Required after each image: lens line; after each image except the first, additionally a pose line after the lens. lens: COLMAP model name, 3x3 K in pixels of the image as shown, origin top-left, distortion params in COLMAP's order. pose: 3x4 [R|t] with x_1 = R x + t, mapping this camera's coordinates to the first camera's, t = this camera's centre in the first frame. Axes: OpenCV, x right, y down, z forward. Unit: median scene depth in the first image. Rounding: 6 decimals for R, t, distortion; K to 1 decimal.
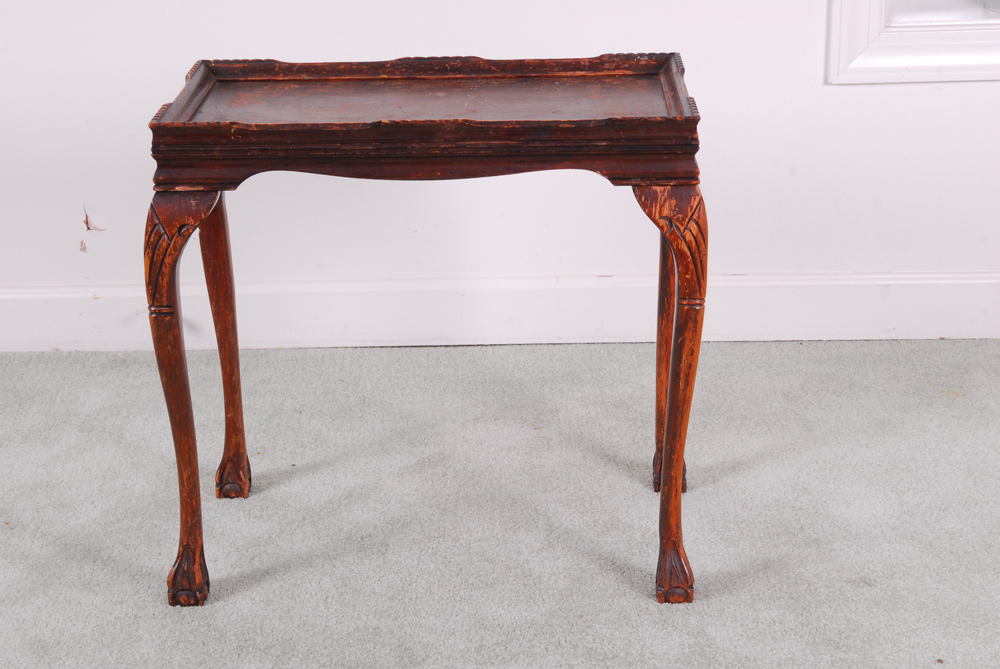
lens RADIAL K [[2031.5, 0, 499.8], [0, 2031.5, 333.8], [0, 0, 1]] dist [0.035591, 0.000000]
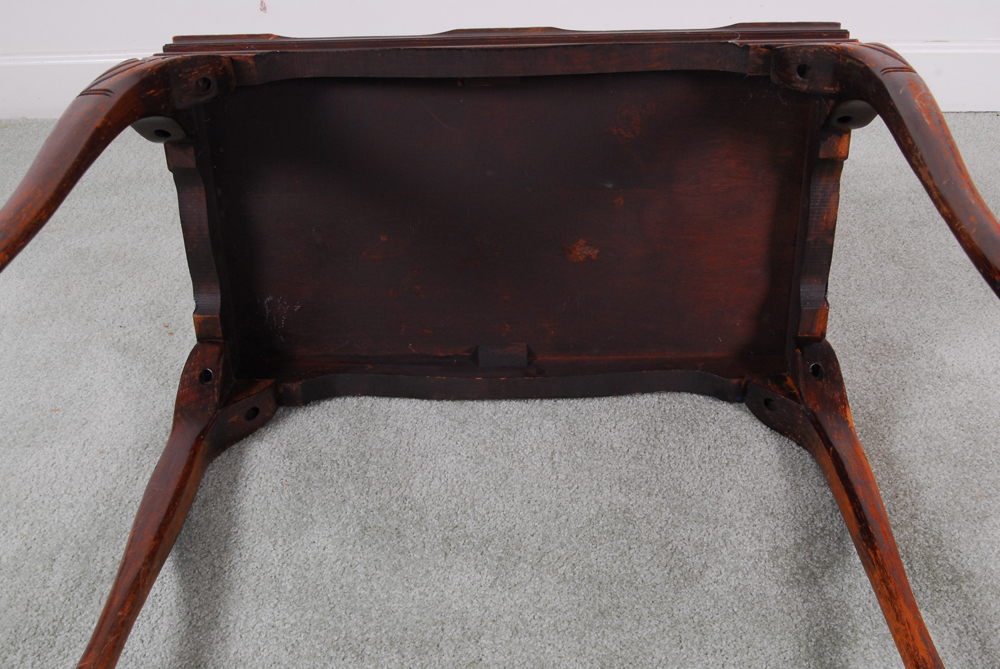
lens RADIAL K [[1210.7, 0, 500.9], [0, 1210.7, 339.6], [0, 0, 1]] dist [-0.020019, 0.000000]
pose [[0.998864, 0.018226, -0.044039, -0.080496], [-0.008897, 0.979059, 0.203382, -0.006848], [0.046824, -0.202759, 0.978109, 0.523528]]
